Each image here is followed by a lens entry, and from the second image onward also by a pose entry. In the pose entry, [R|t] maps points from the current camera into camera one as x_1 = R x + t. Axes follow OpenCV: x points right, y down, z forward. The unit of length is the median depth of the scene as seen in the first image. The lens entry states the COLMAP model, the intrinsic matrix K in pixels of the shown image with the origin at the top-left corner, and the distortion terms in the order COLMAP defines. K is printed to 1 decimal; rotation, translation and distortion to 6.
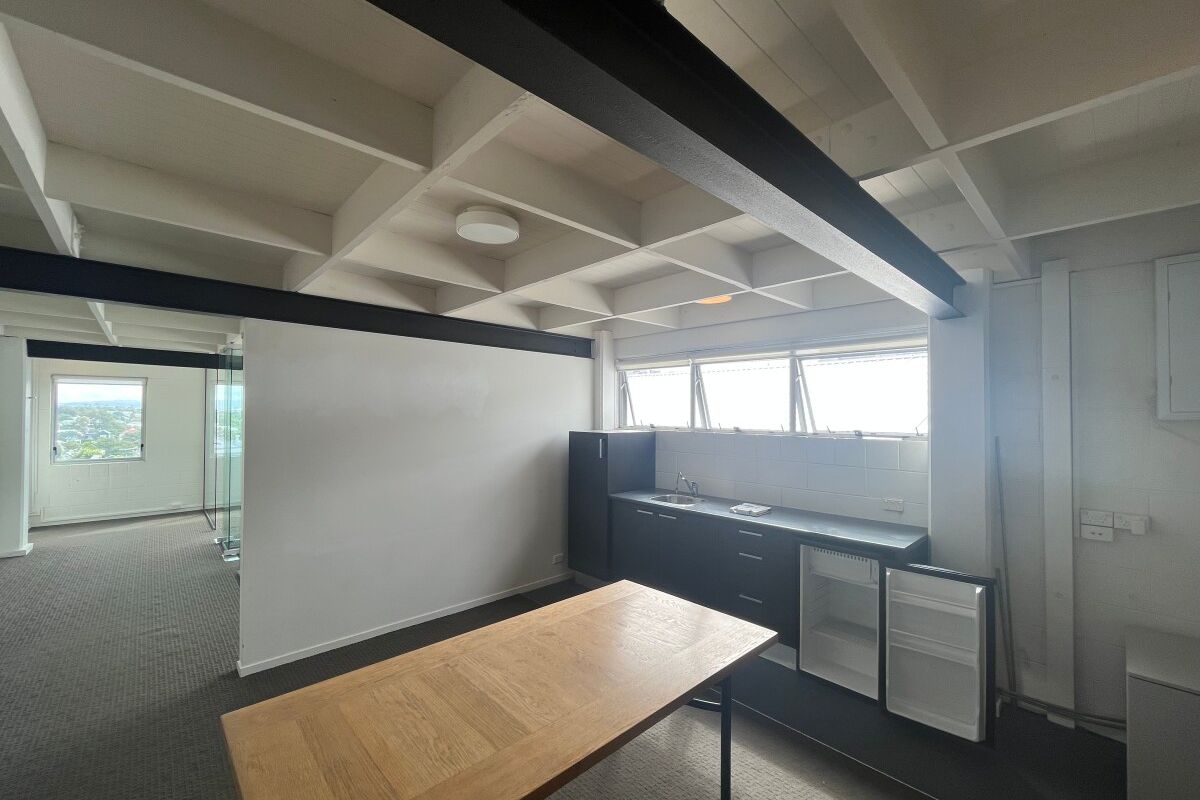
lens RADIAL K [[489.8, 0, 598.9], [0, 489.8, 391.2], [0, 0, 1]] dist [0.000872, 0.000203]
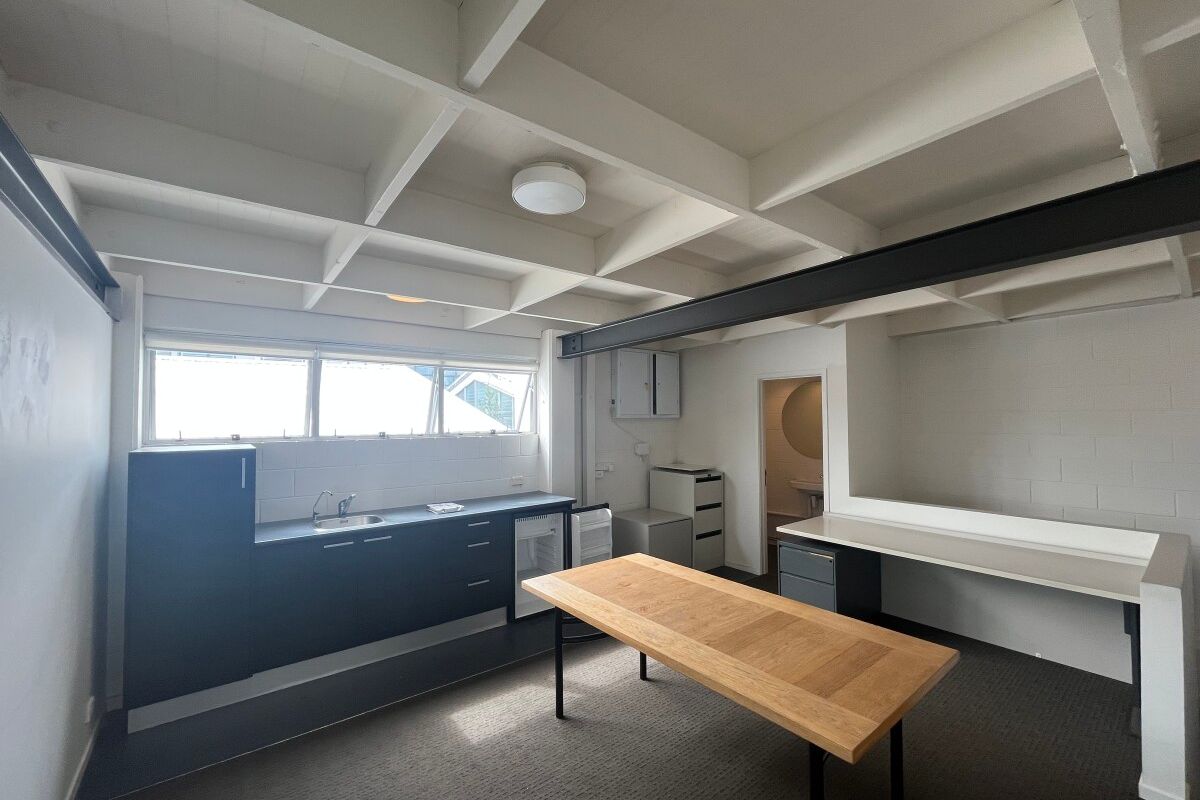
lens RADIAL K [[488.1, 0, 600.0], [0, 488.1, 400.0], [0, 0, 1]] dist [-0.000214, 0.000007]
pose [[0.098095, 0.033005, 0.994630, -0.932243], [-0.032470, 0.999024, -0.029949, 0.039666], [-0.994647, -0.029358, 0.099070, 0.750910]]
